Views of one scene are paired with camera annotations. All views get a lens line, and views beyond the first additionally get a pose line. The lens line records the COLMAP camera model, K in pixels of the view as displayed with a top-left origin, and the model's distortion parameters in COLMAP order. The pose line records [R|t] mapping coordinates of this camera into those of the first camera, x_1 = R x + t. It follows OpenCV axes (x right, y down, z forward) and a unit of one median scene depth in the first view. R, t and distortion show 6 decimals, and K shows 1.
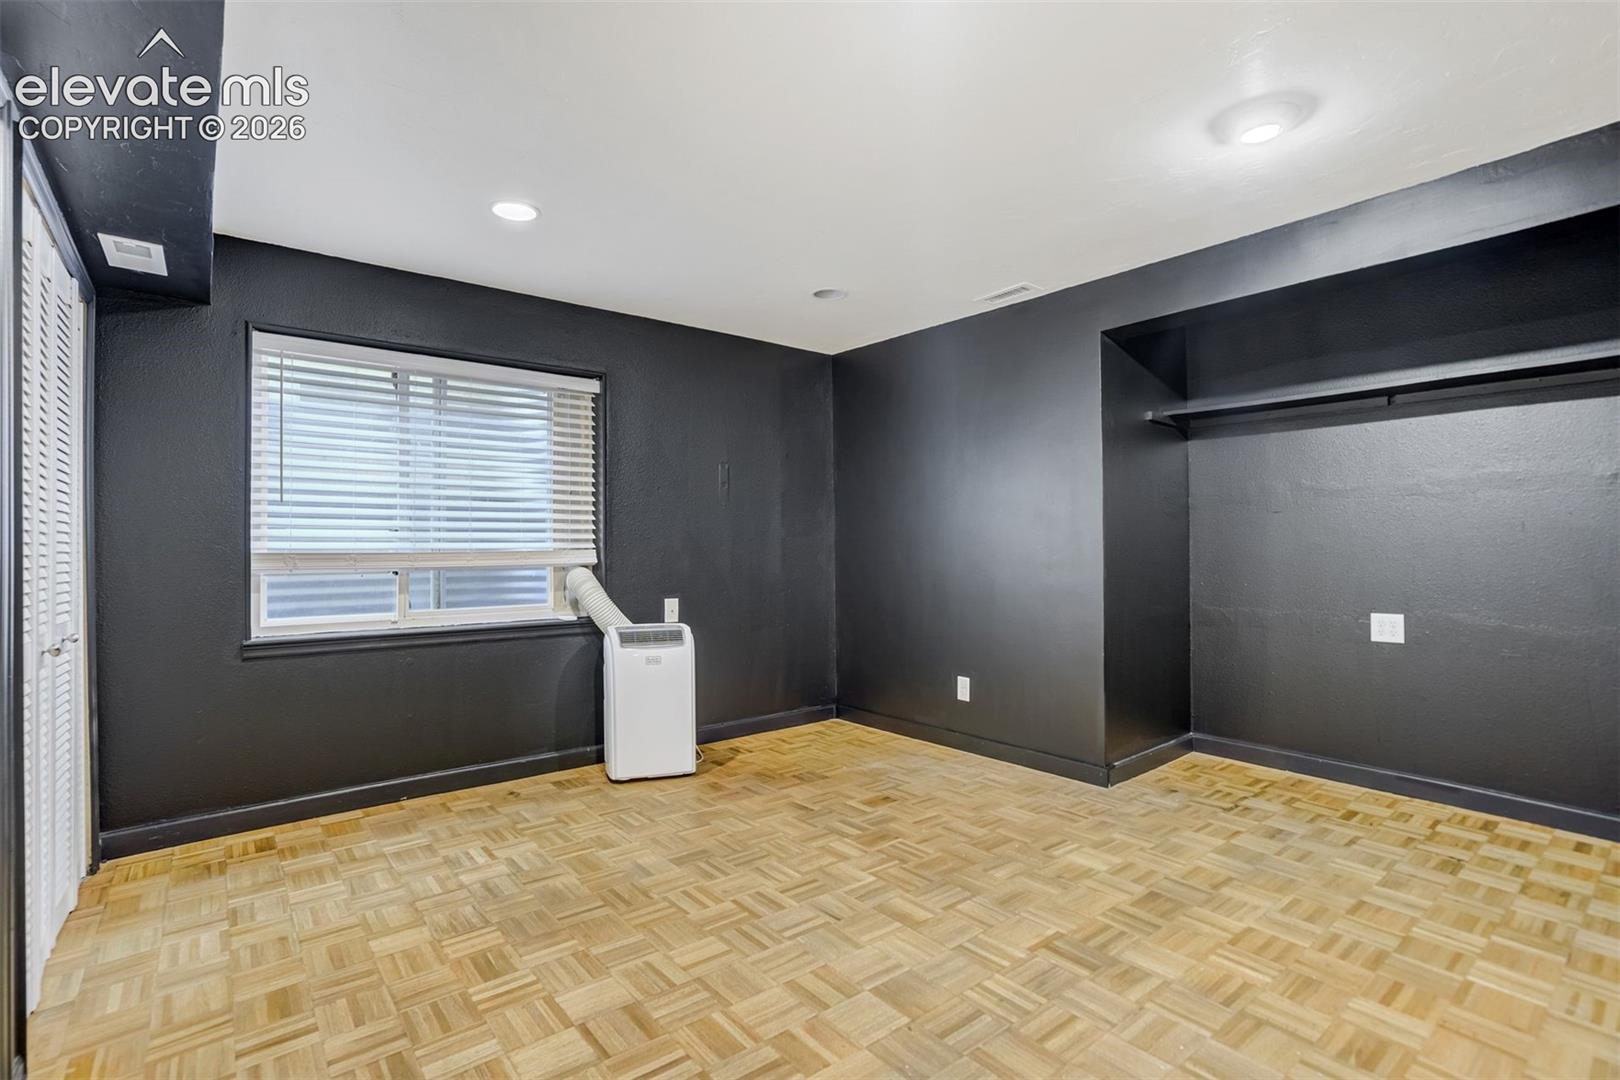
lens RADIAL K [[798.9, 0, 810.0], [0, 798.9, 540.0], [0, 0, 1]] dist [0.001096, 0.000923]
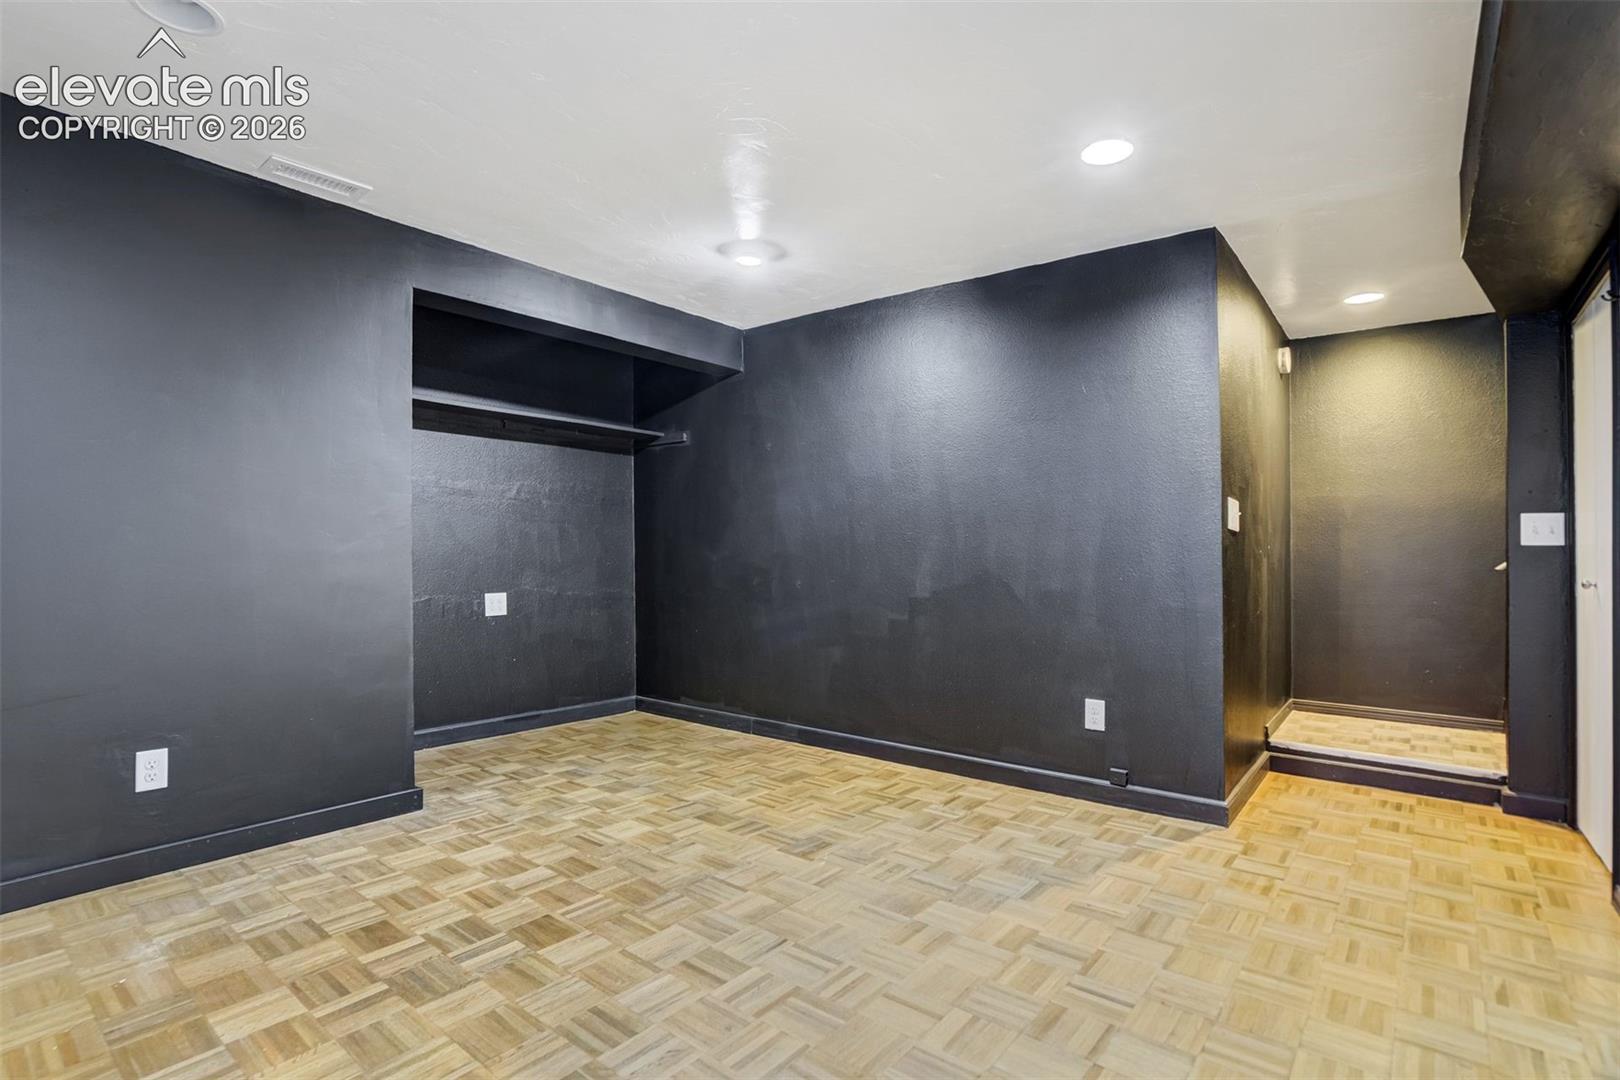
lens RADIAL K [[774.7, 0, 810.0], [0, 774.7, 540.0], [0, 0, 1]] dist [-0.047696, 0.000287]
pose [[-0.201617, 0.011706, 0.979395, -0.642313], [-0.006606, 0.999890, -0.013311, 0.027234], [-0.979442, -0.009154, -0.201517, 0.904171]]
